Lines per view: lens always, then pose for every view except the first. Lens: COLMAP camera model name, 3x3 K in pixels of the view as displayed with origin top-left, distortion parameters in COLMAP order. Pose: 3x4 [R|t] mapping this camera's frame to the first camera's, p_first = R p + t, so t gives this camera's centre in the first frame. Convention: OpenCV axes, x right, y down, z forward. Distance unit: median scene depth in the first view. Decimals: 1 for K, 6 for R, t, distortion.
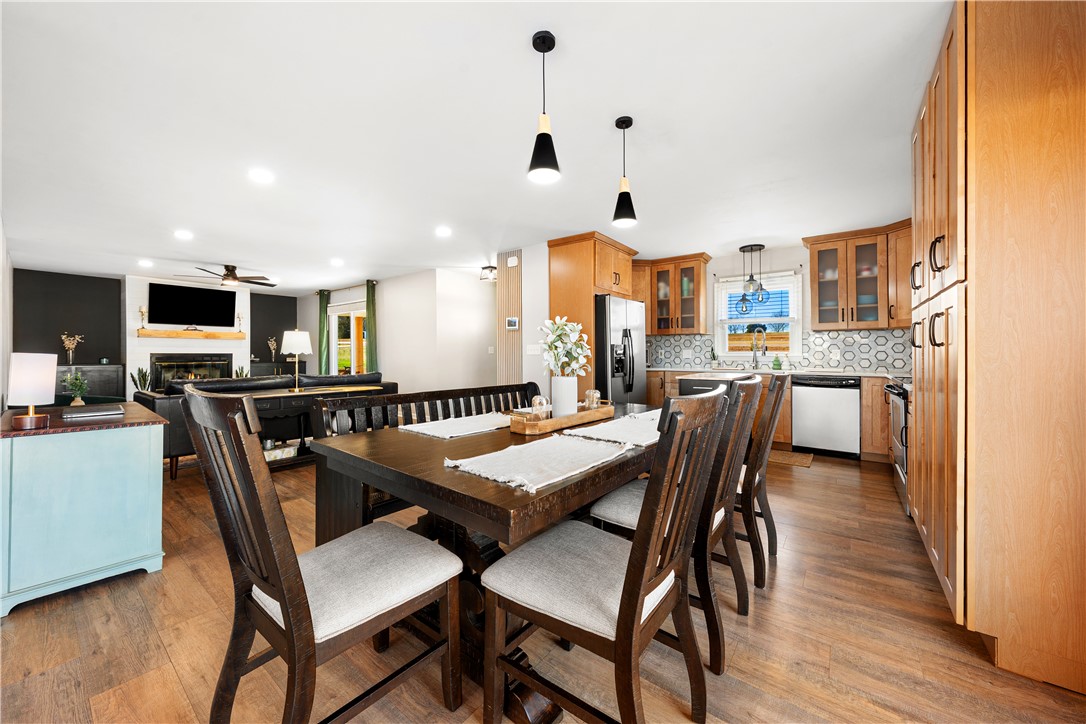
lens RADIAL K [[390.6, 0, 549.5], [0, 390.6, 347.7], [0, 0, 1]] dist [-0.002415, 0.000109]
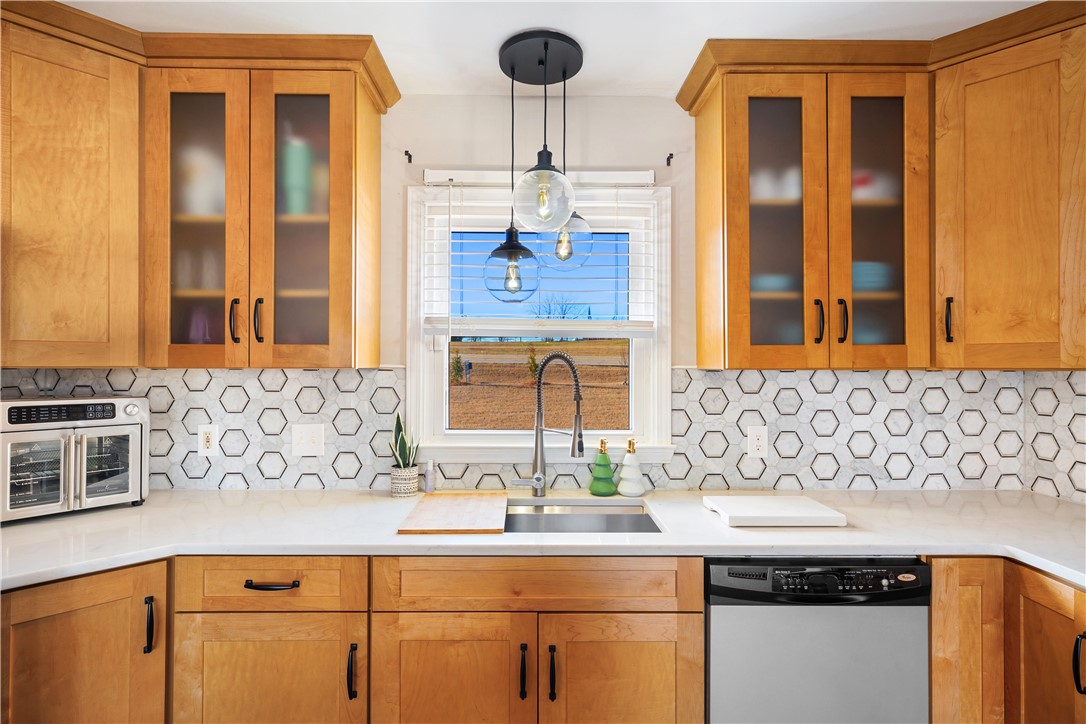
lens RADIAL K [[544.0, 0, 540.2], [0, 544.0, 361.9], [0, 0, 1]] dist [0.001740, 0.000163]
pose [[0.796436, 0.003442, 0.604712, 0.281932], [-0.009811, 0.999926, 0.007230, -0.046125], [-0.604643, -0.011691, 0.796411, 0.677039]]
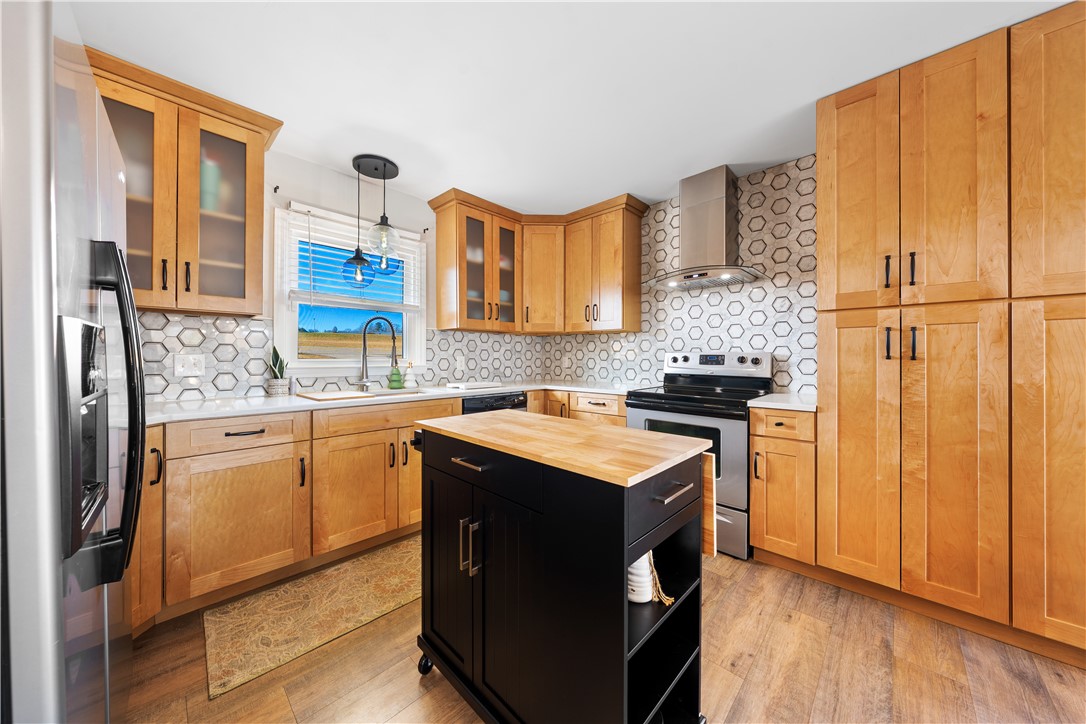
lens RADIAL K [[366.7, 0, 543.9], [0, 366.7, 358.1], [0, 0, 1]] dist [0.001611, 0.000045]
pose [[0.127702, -0.005649, 0.991796, 0.043702], [-0.019058, 0.999785, 0.008149, -0.000359], [-0.991629, -0.019942, 0.127567, 0.679846]]
